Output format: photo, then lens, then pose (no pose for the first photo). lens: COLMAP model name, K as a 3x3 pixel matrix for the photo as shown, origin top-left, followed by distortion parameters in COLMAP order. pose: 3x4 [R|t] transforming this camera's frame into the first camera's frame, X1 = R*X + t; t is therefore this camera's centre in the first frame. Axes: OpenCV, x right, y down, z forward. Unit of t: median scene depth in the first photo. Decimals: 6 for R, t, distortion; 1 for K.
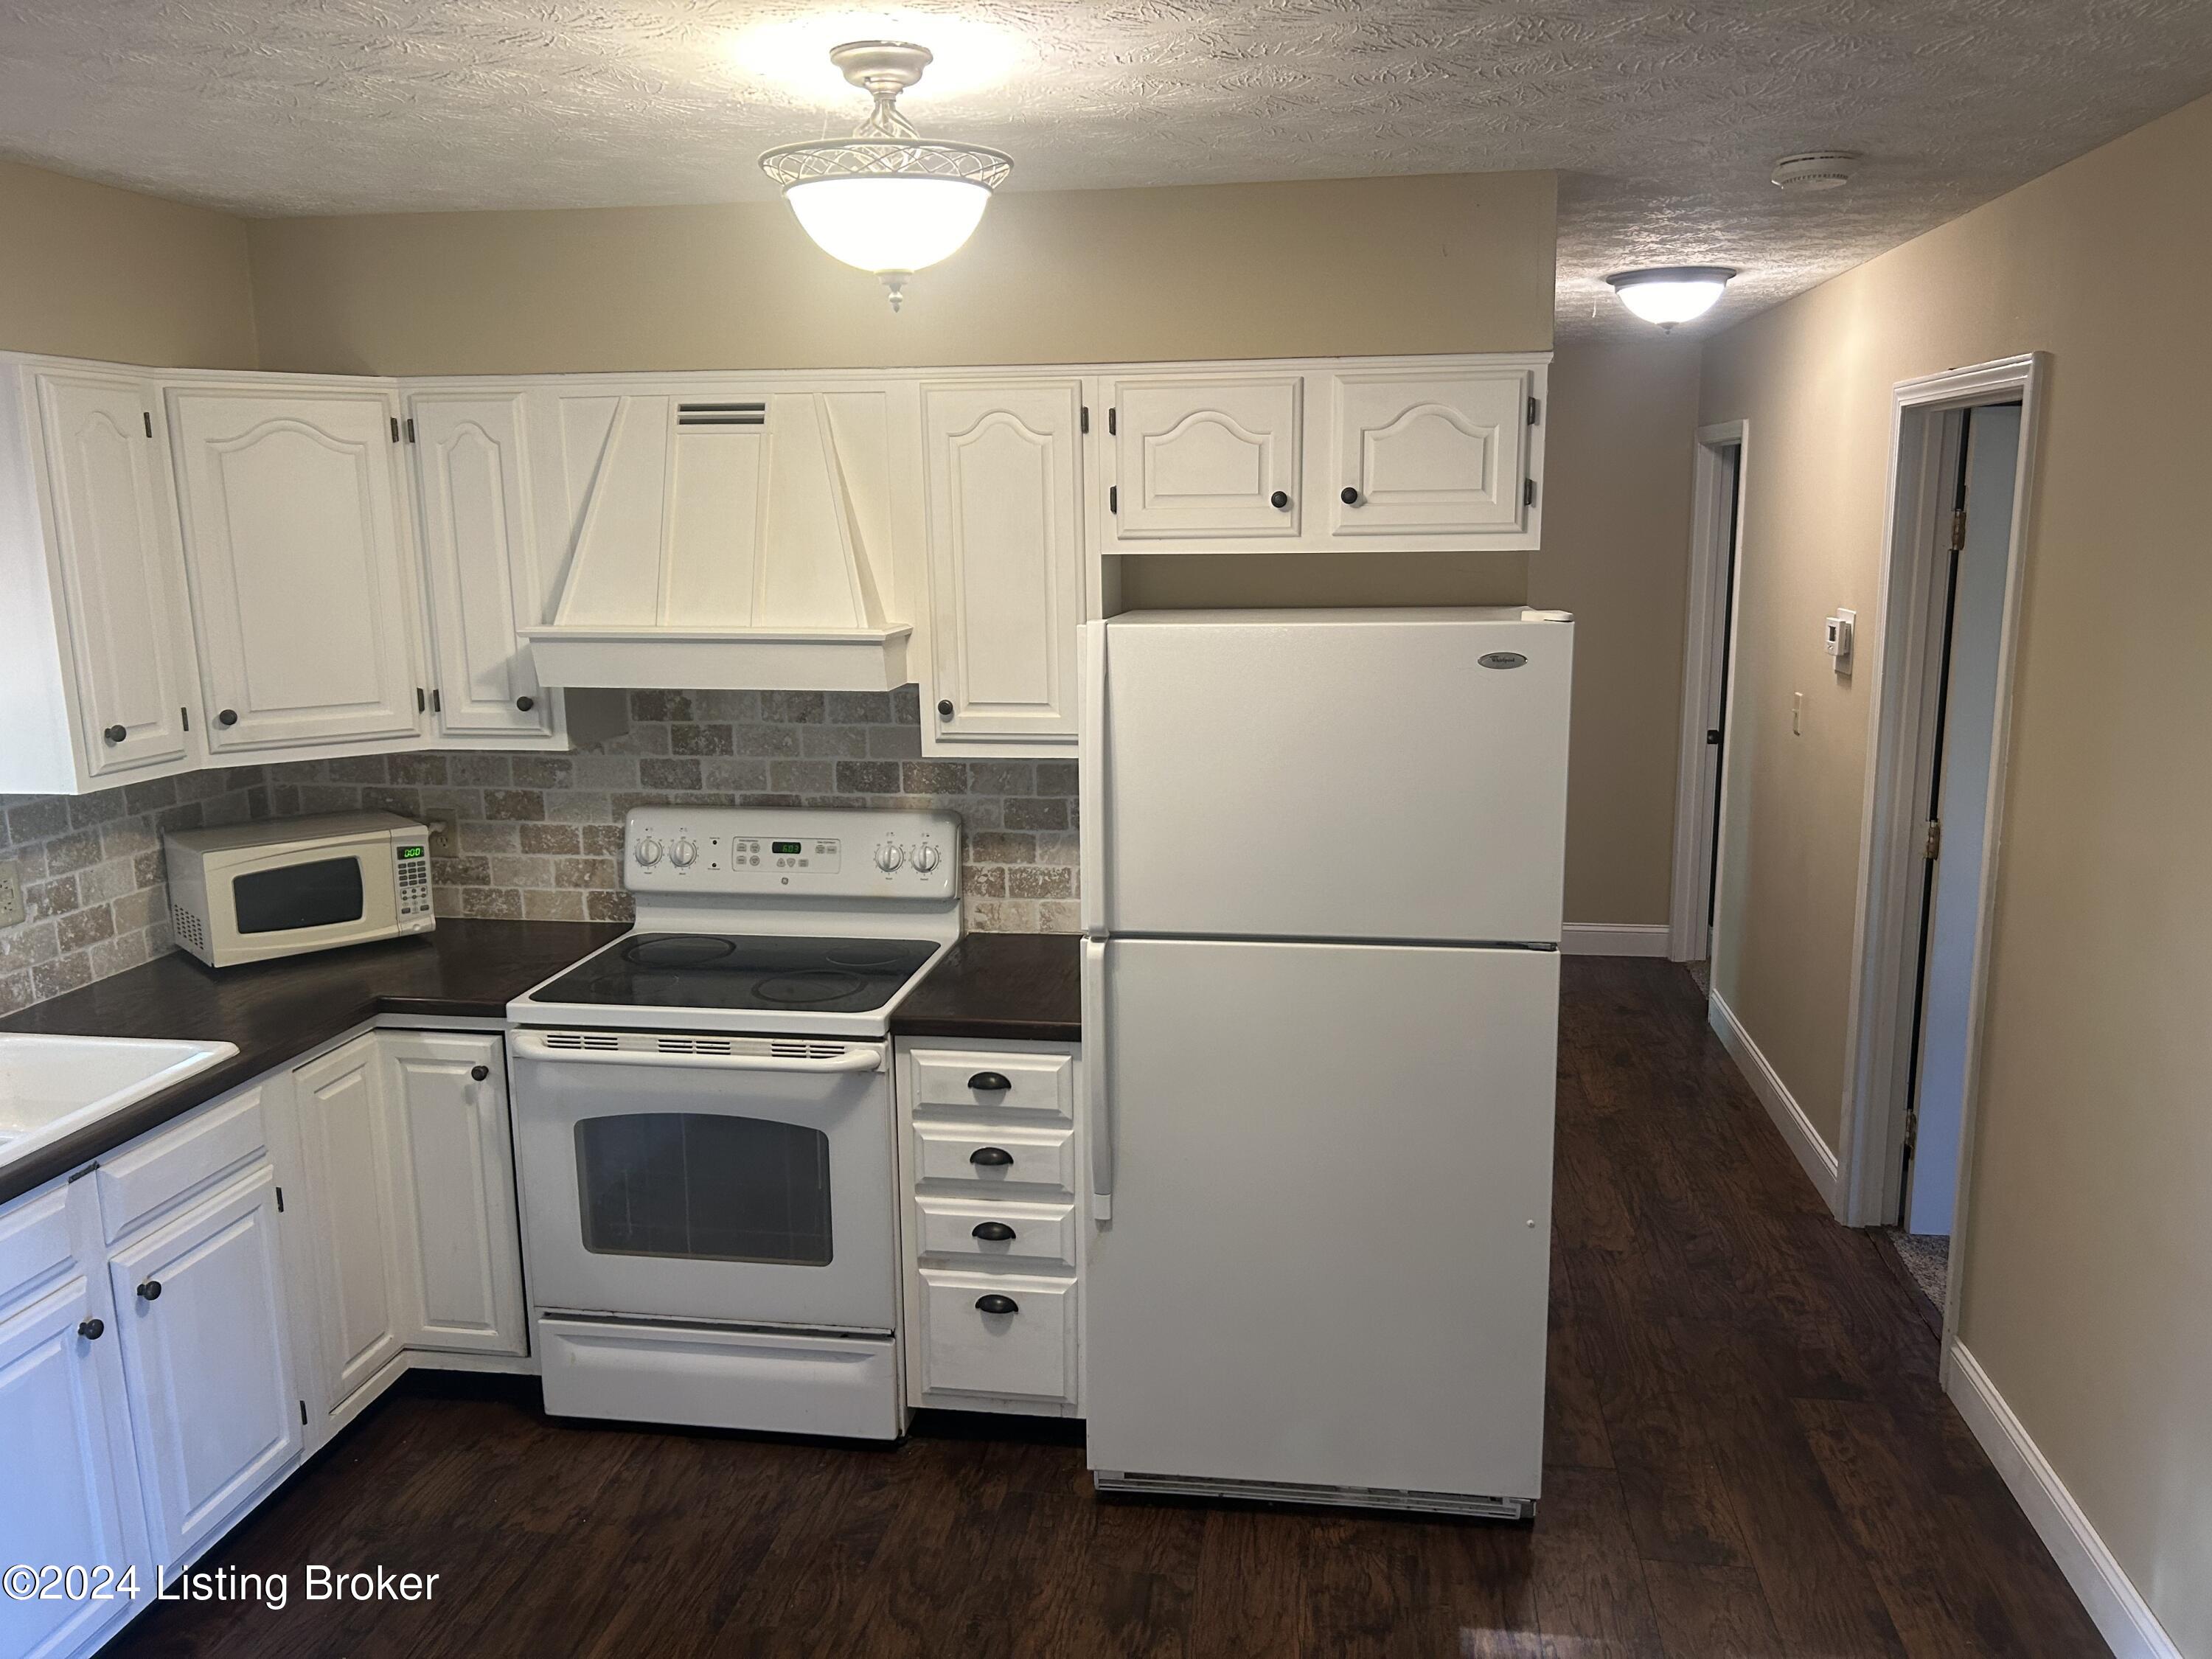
lens RADIAL K [[1677.0, 0, 1106.0], [0, 1677.0, 829.5], [0, 0, 1]] dist [0.062258, -0.067863]
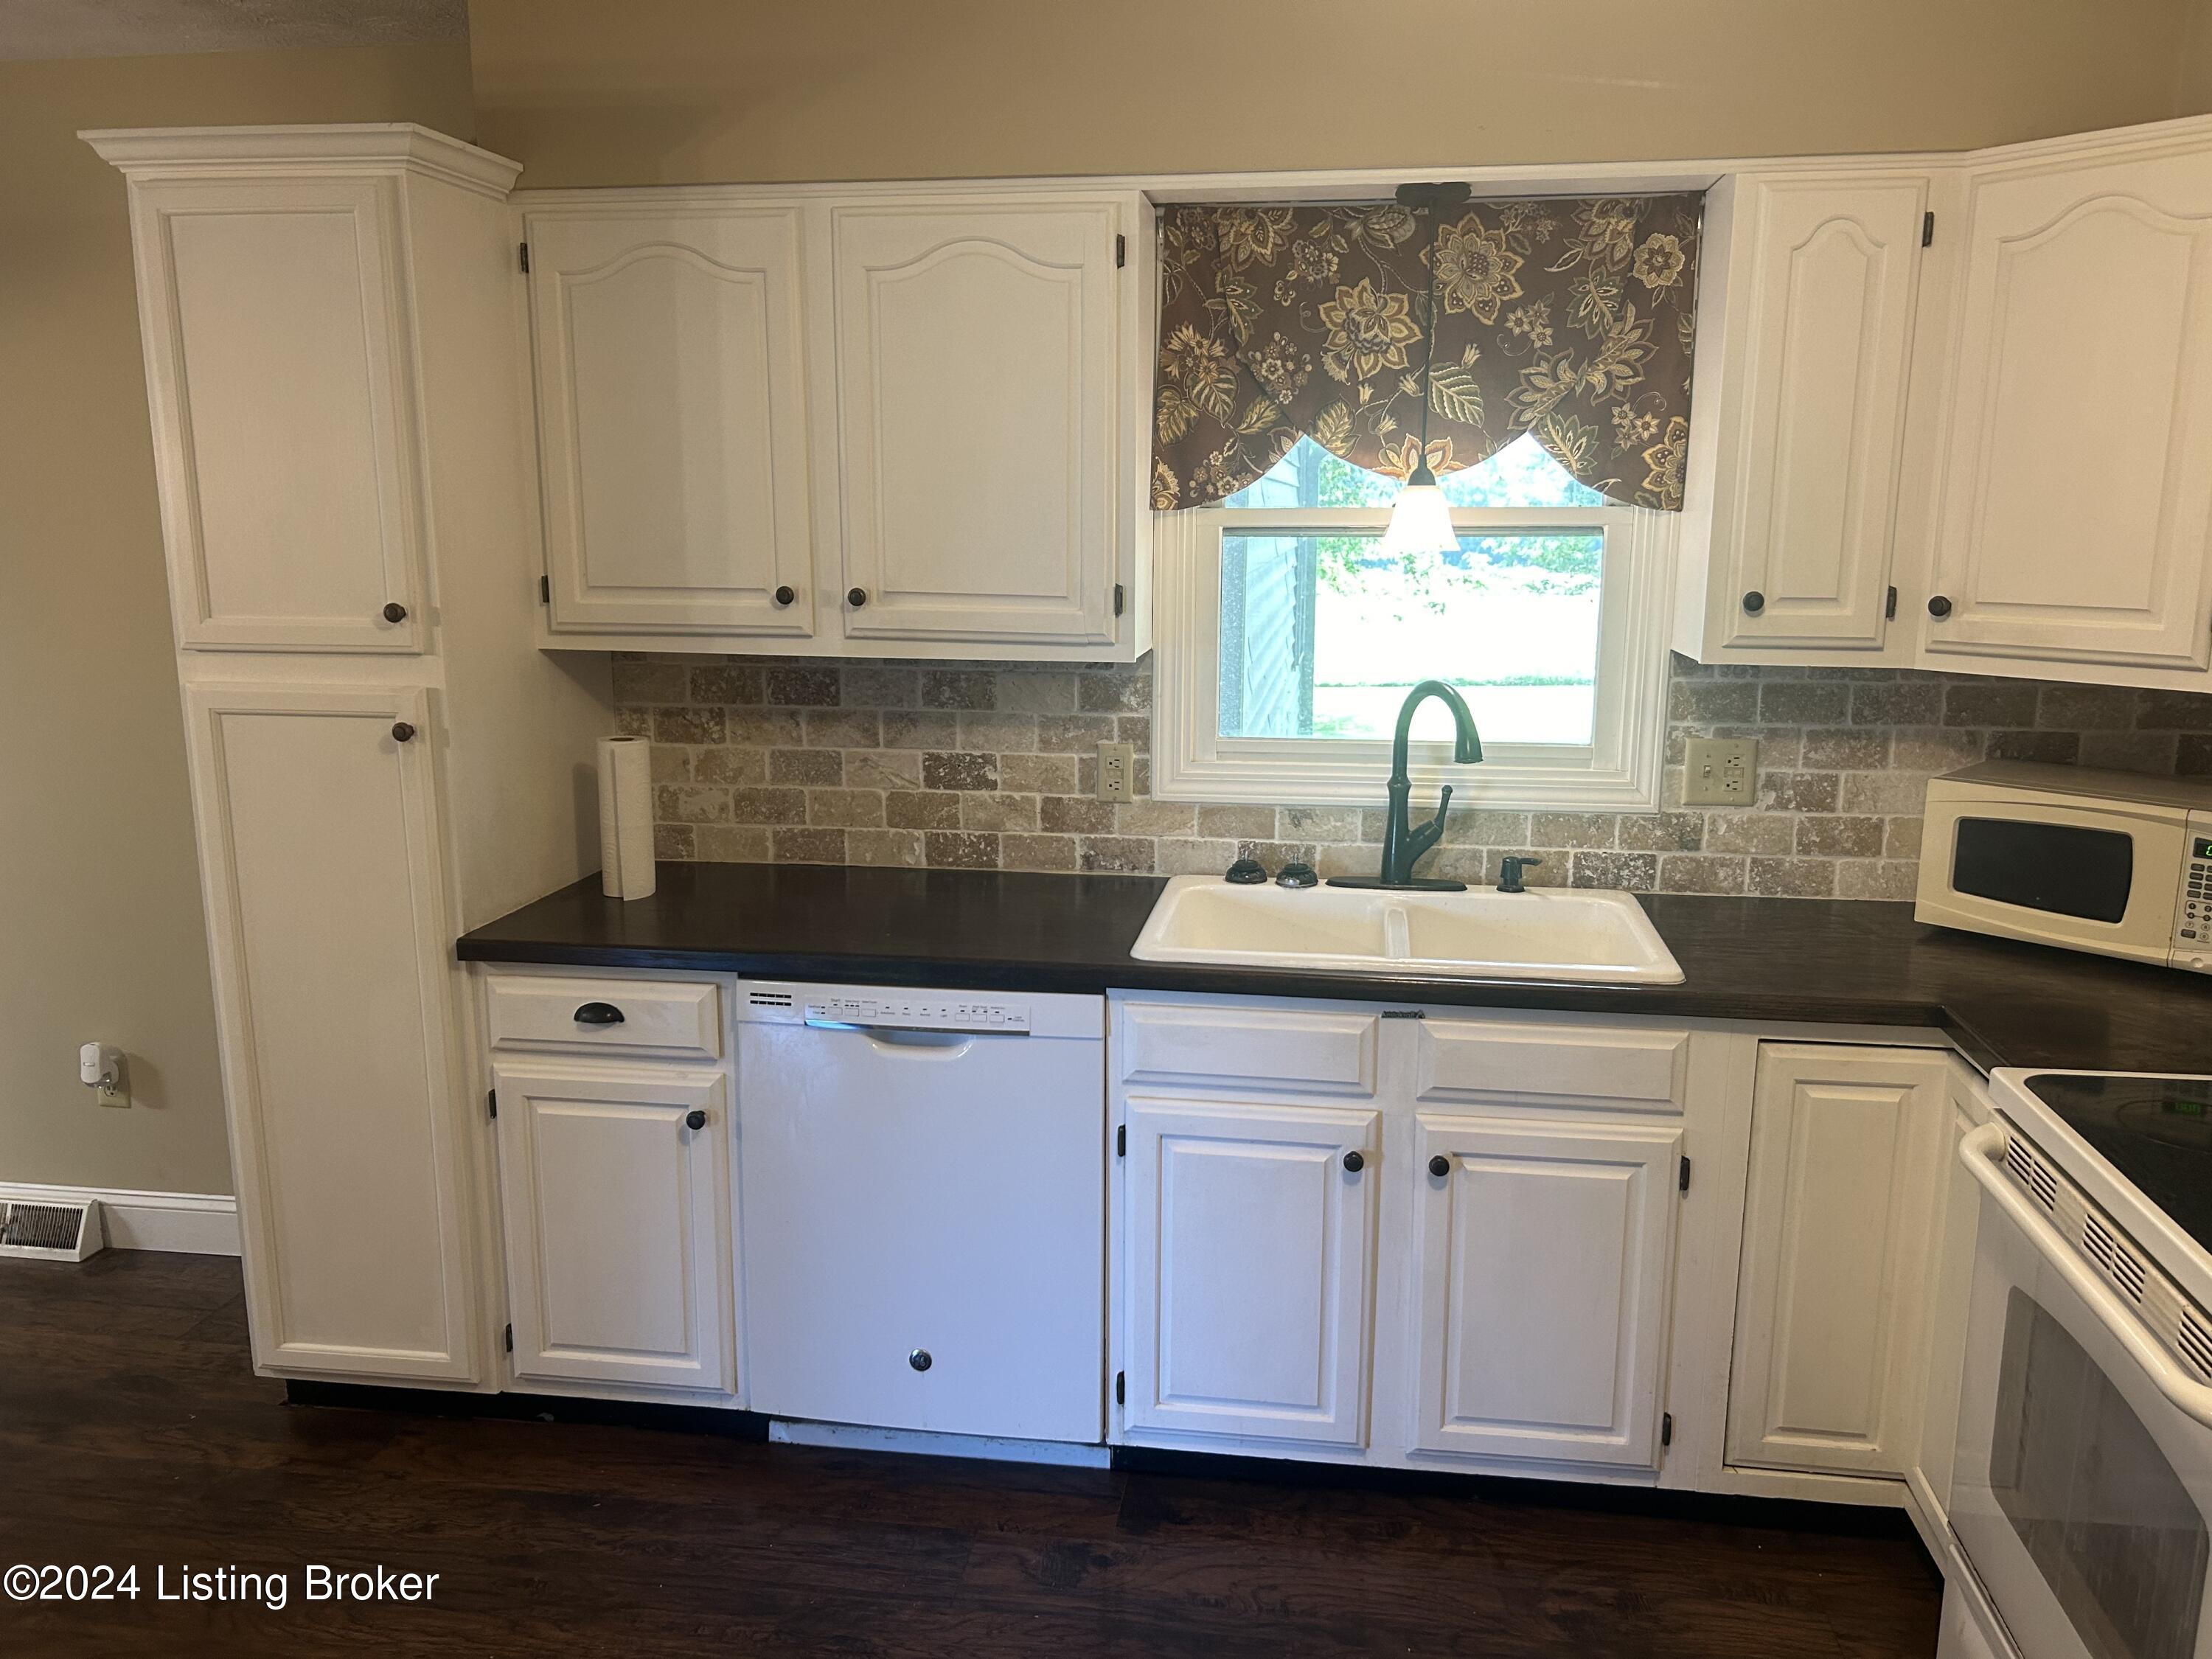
lens RADIAL K [[1654.2, 0, 1074.0], [0, 1654.2, 835.6], [0, 0, 1]] dist [0.079904, -0.126405]
pose [[0.021000, 0.213470, -0.976724, 0.243107], [-0.191589, 0.959693, 0.205628, -0.045932], [0.981251, 0.182811, 0.061052, 0.574588]]
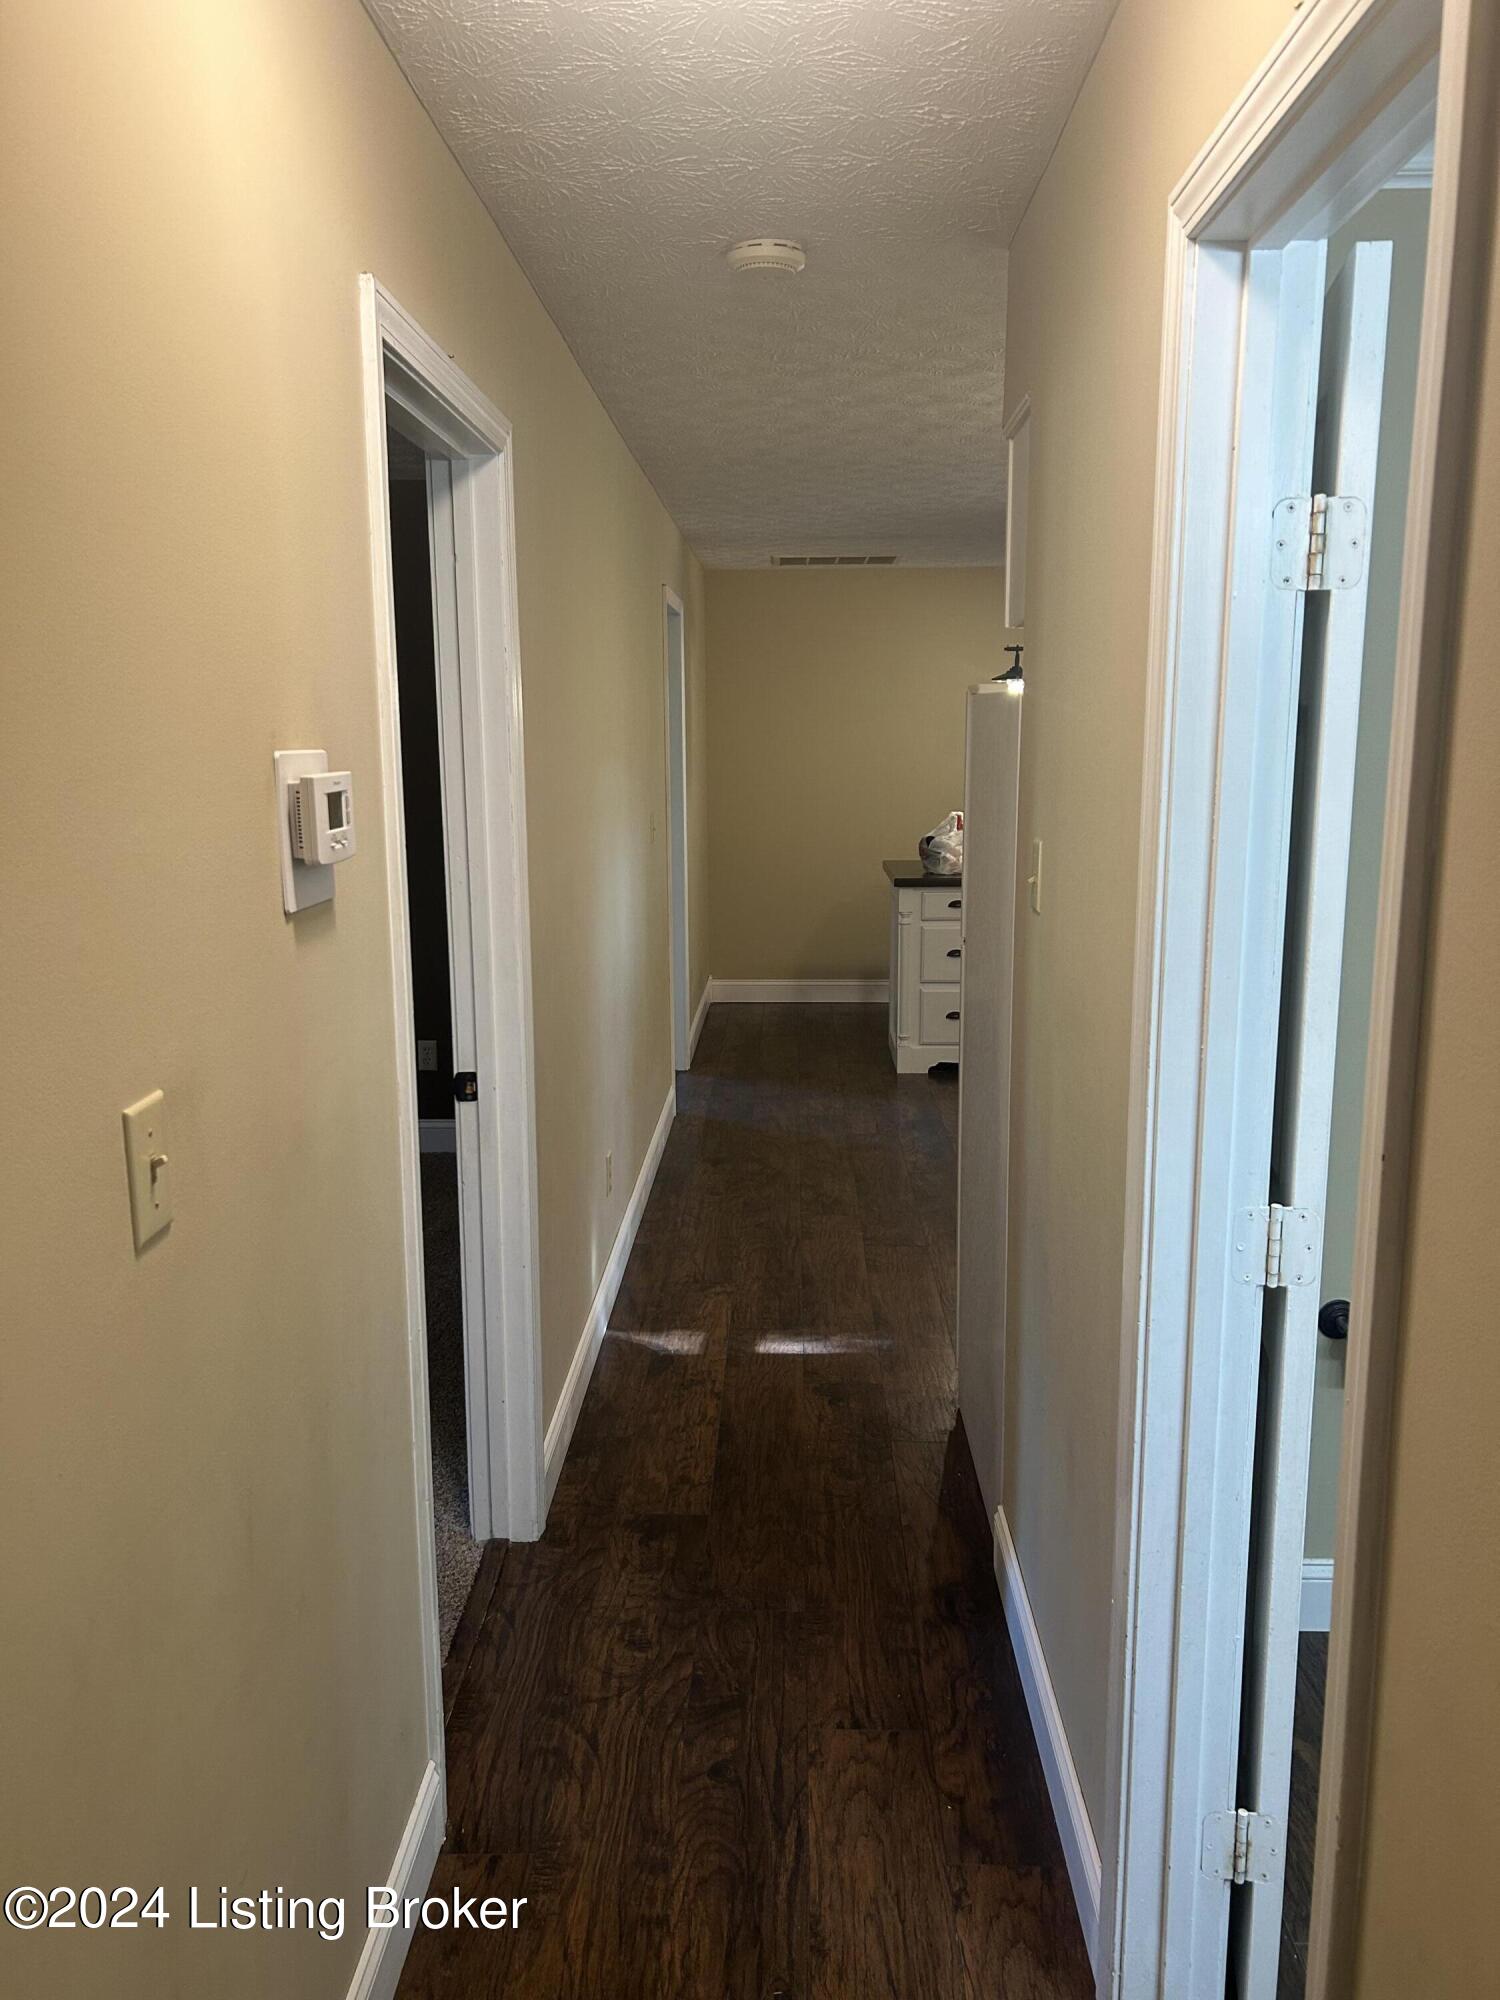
lens RADIAL K [[1495.6, 0, 750.0], [0, 1495.6, 1000.0], [0, 0, 1]] dist [0.079904, -0.126405]
pose [[-0.991956, 0.040563, -0.119909, 0.474055], [-0.005609, 0.932252, 0.361766, -0.255711], [0.126459, 0.359528, -0.924525, 1.710332]]
